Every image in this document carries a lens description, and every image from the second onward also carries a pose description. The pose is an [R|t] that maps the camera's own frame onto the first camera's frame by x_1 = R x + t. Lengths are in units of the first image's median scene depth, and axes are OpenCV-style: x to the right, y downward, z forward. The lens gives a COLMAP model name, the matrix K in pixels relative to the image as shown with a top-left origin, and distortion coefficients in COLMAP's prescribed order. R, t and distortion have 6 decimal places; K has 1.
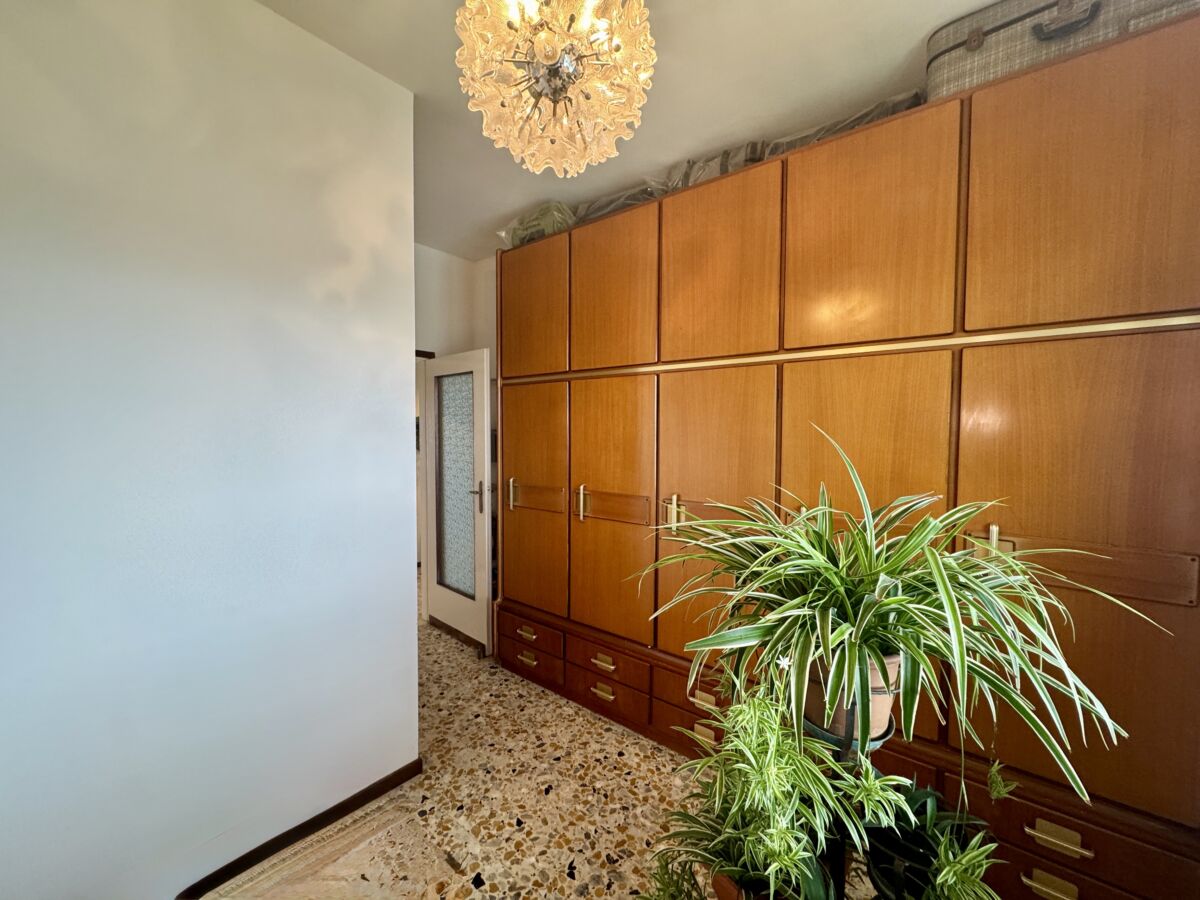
lens RADIAL K [[477.2, 0, 592.7], [0, 477.2, 443.6], [0, 0, 1]] dist [-0.003145, 0.000362]
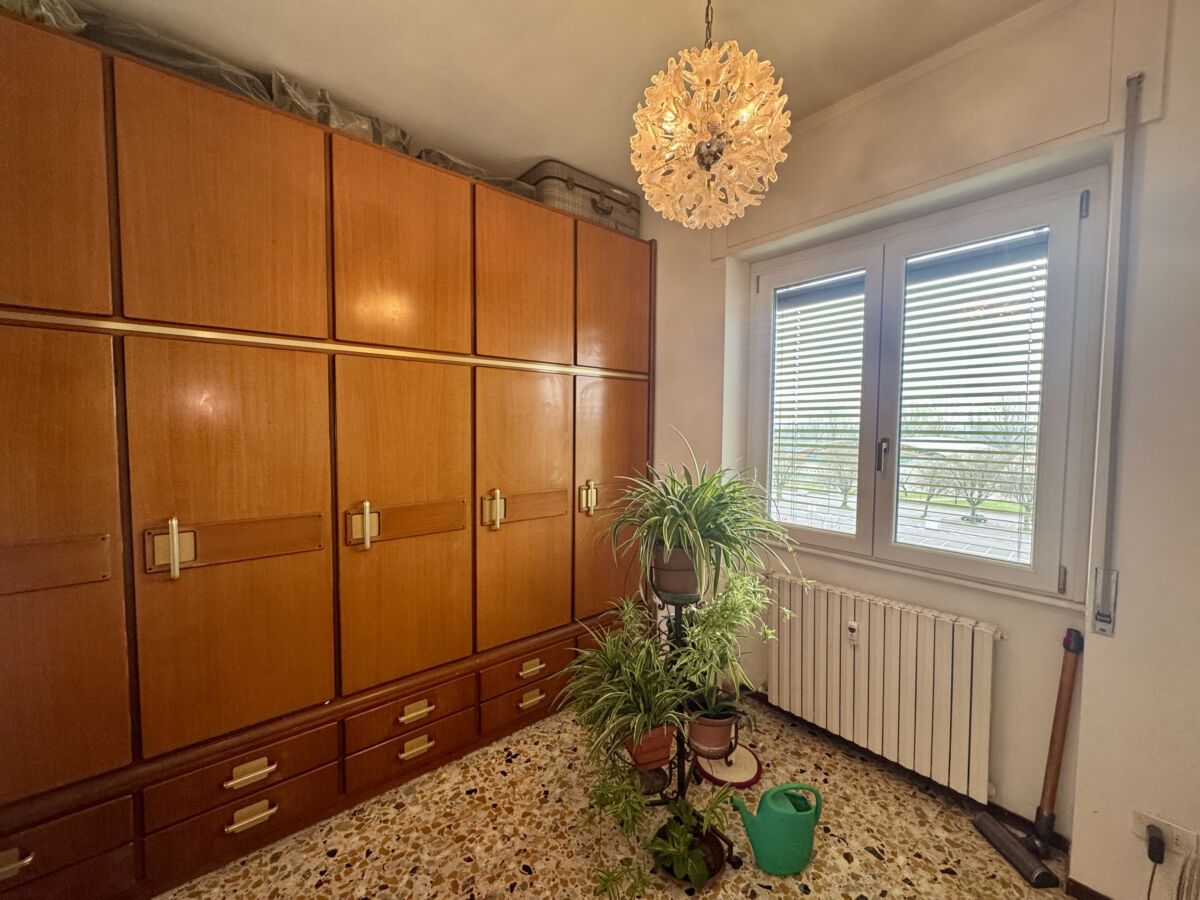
lens RADIAL K [[477.2, 0, 595.1], [0, 477.2, 450.1], [0, 0, 1]] dist [-0.003145, 0.000362]
pose [[0.200370, -0.049604, 0.978464, -0.616690], [0.027716, 0.998605, 0.044949, -0.012161], [-0.979328, 0.018112, 0.201465, 0.464415]]
